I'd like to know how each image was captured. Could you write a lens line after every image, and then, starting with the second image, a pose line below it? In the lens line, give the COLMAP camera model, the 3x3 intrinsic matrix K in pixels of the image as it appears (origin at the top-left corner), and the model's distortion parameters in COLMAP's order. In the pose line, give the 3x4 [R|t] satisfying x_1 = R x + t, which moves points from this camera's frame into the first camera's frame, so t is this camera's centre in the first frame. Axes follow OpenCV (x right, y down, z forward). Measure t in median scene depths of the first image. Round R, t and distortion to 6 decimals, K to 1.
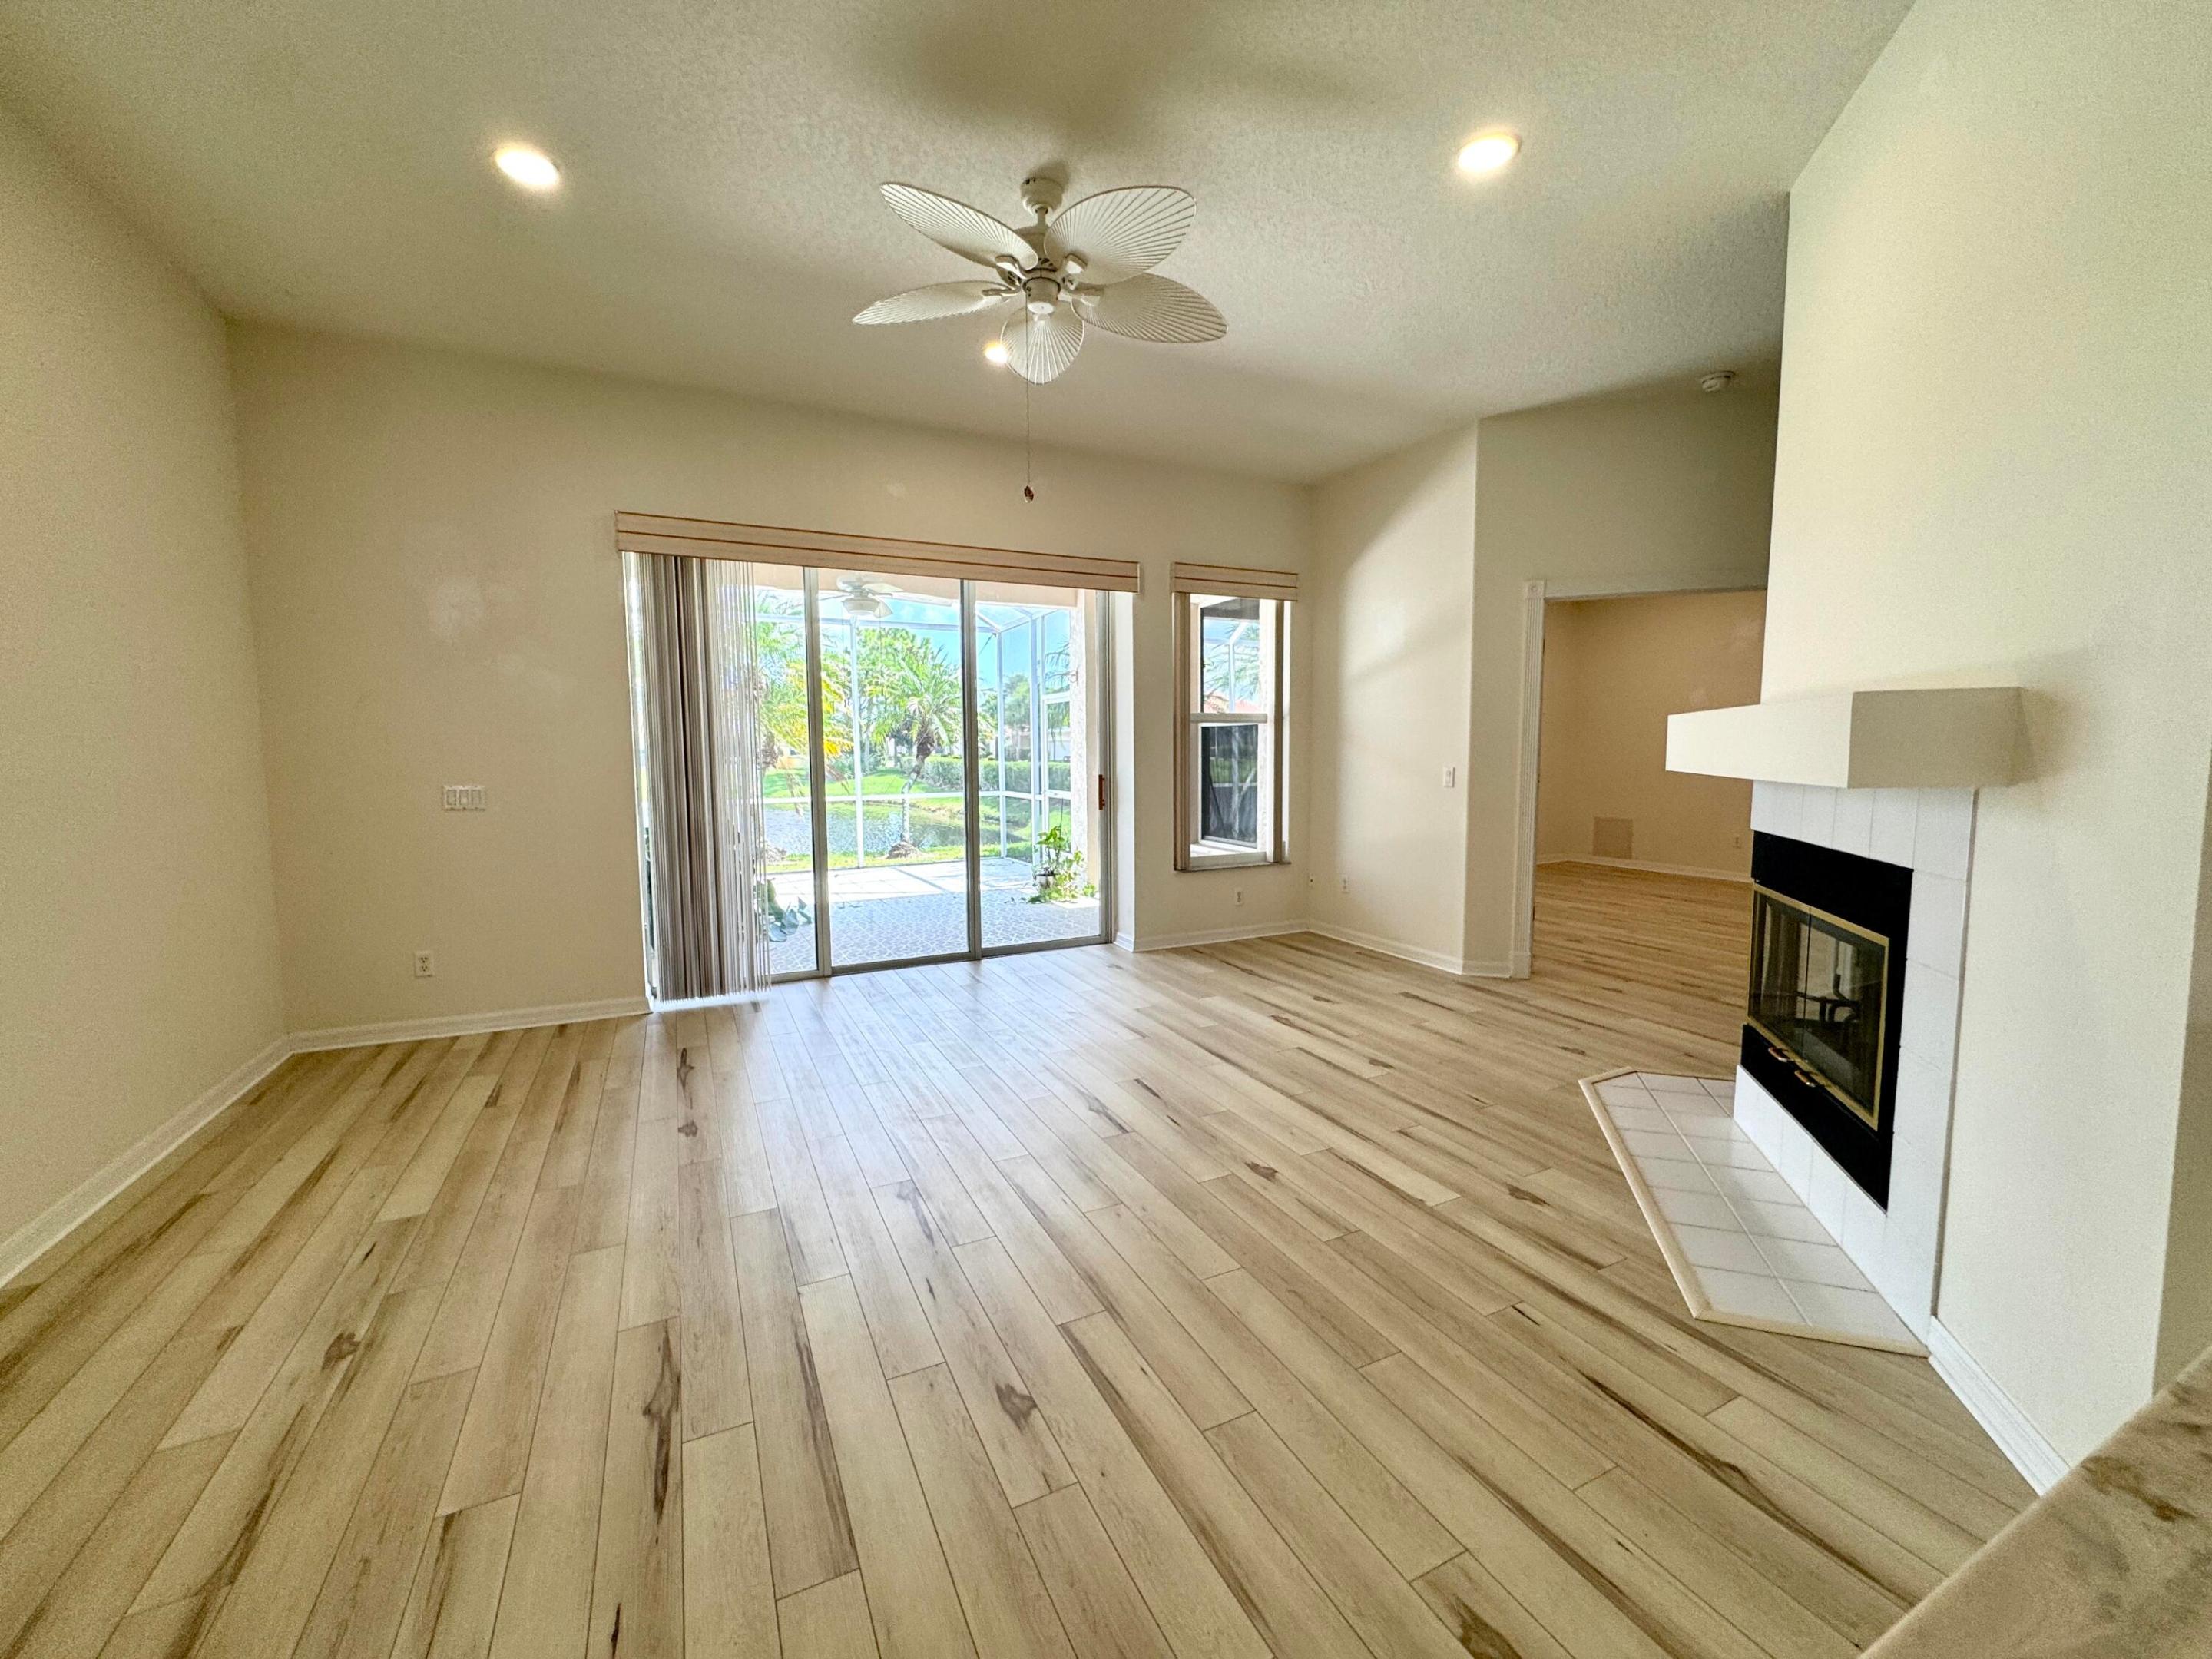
lens RADIAL K [[882.3, 0, 1104.8], [0, 882.3, 821.5], [0, 0, 1]] dist [-0.001429, -0.000023]
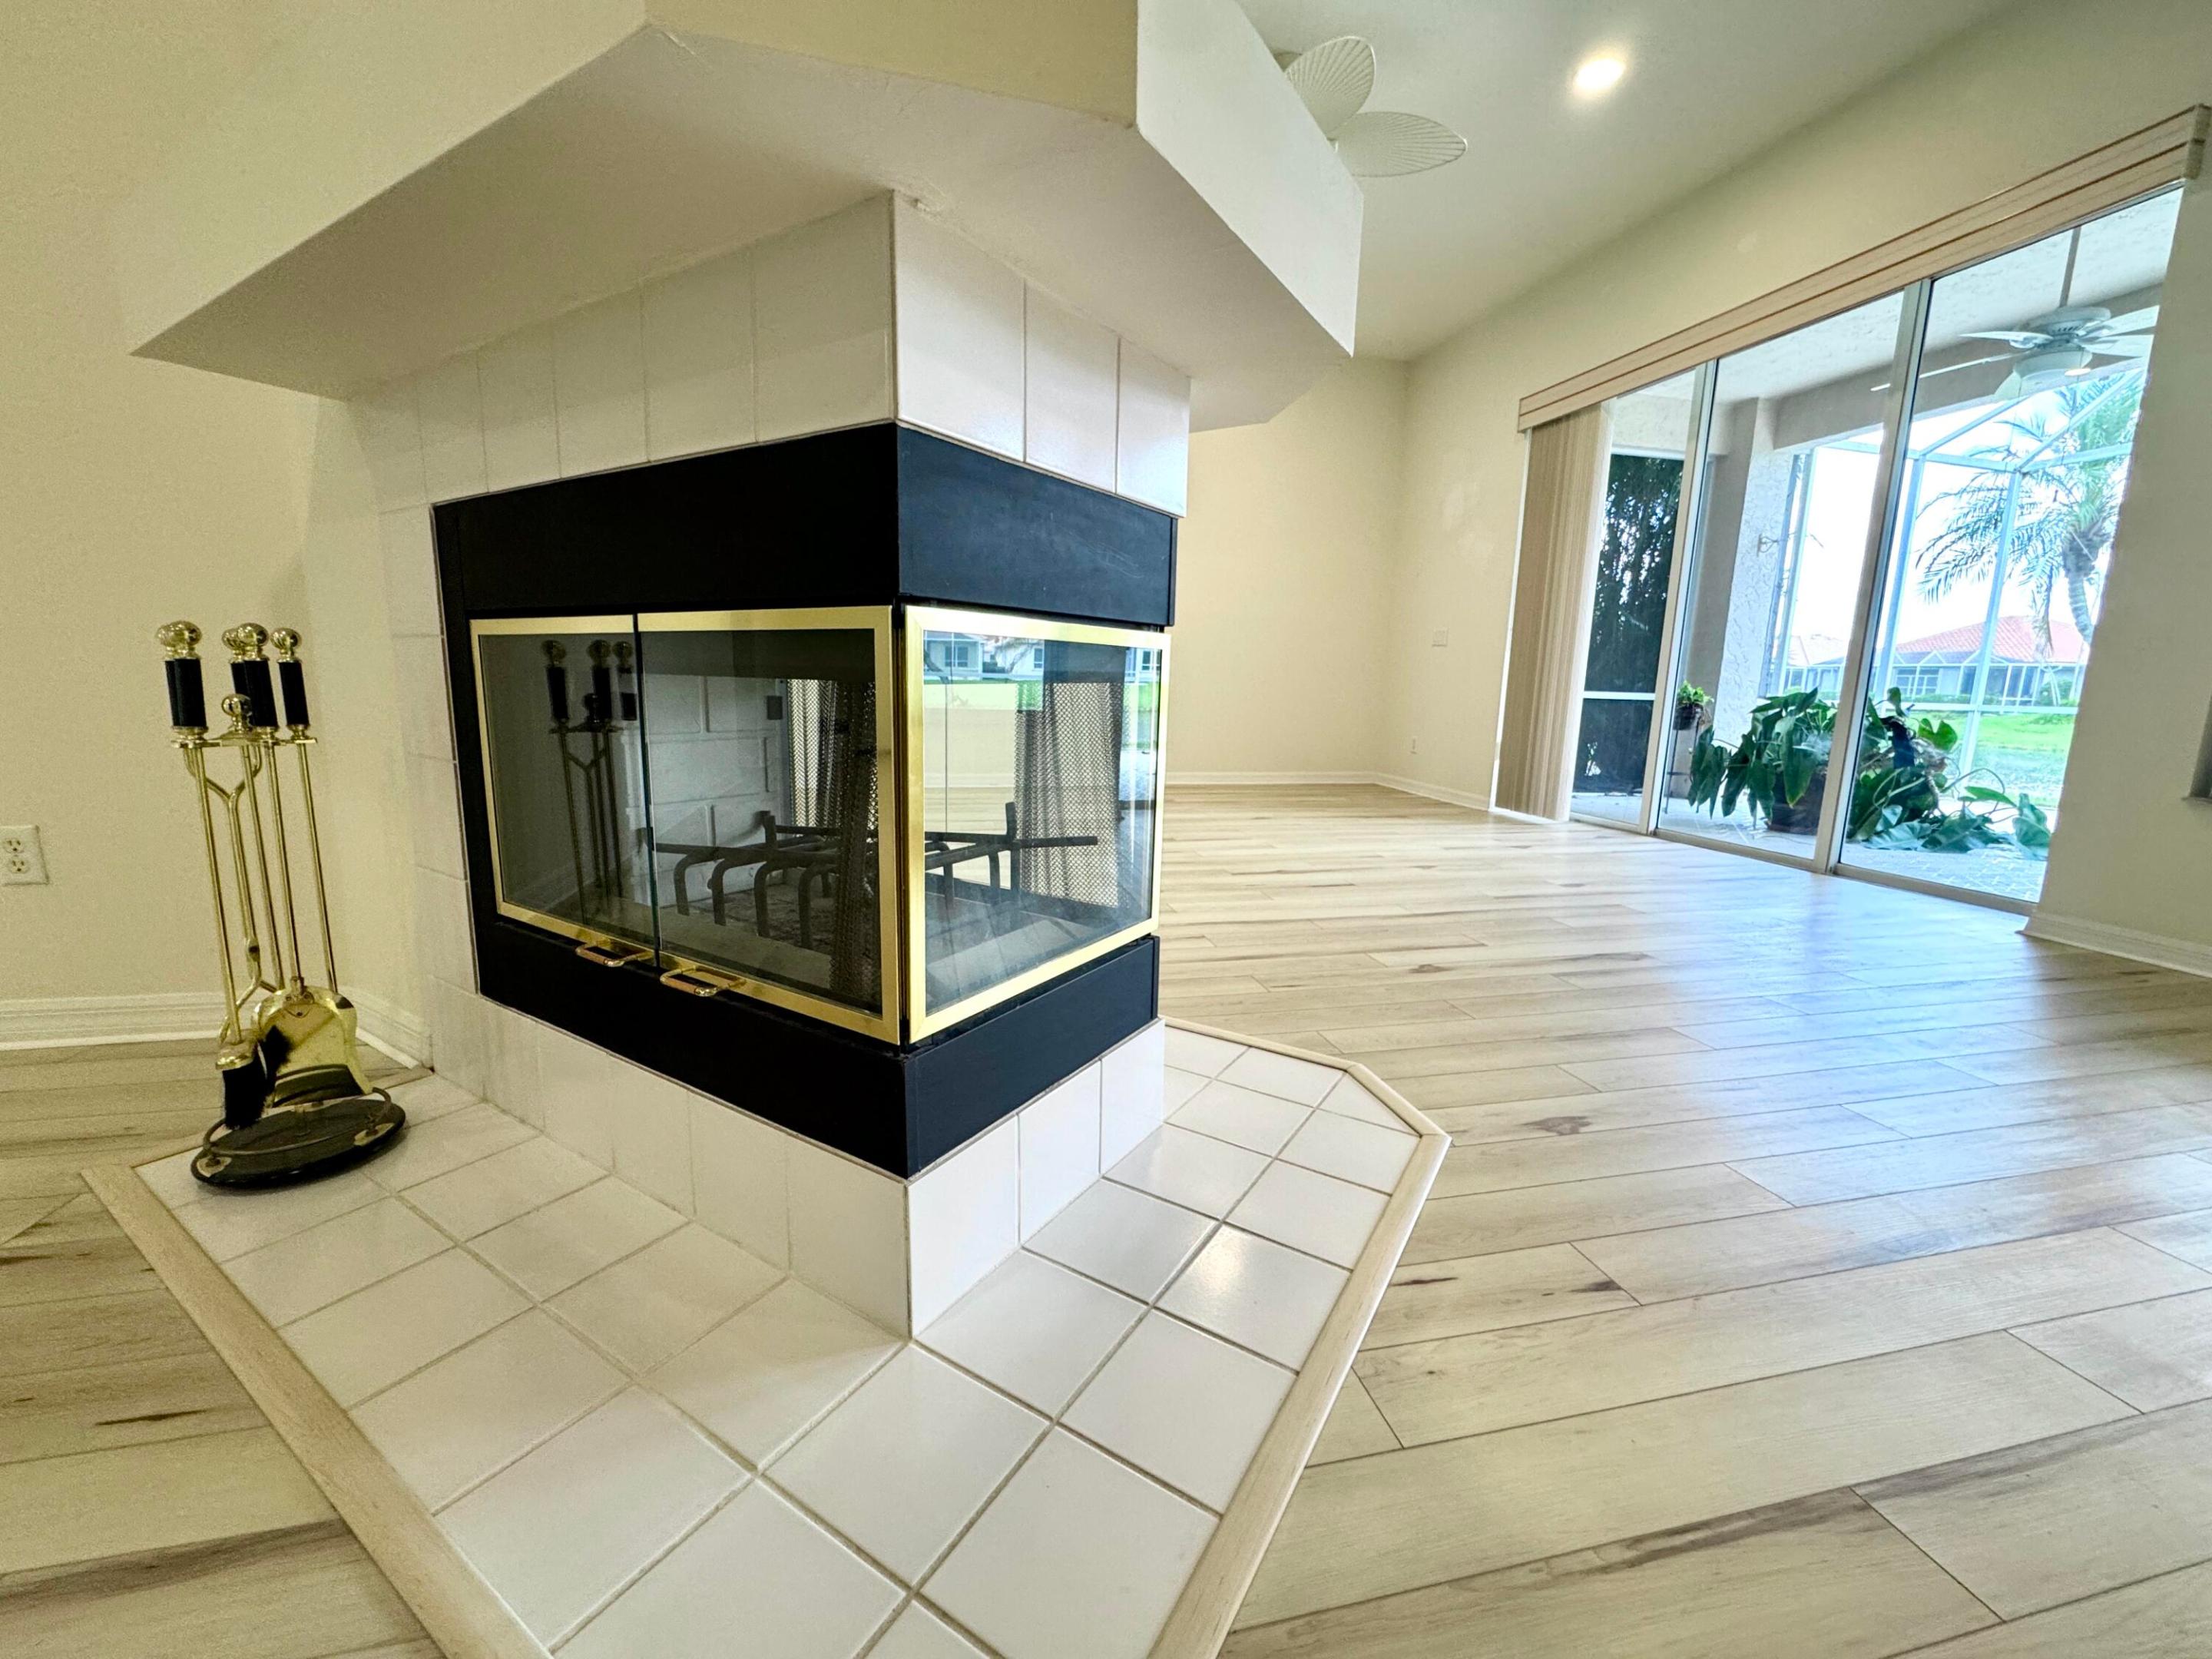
lens RADIAL K [[882.3, 0, 1105.8], [0, 882.3, 828.9], [0, 0, 1]] dist [-0.001429, -0.000023]
pose [[-0.223546, 0.166744, -0.960325, 0.999534], [-0.112716, 0.974226, 0.195396, 0.068907], [0.968154, 0.151924, -0.198989, 0.891104]]
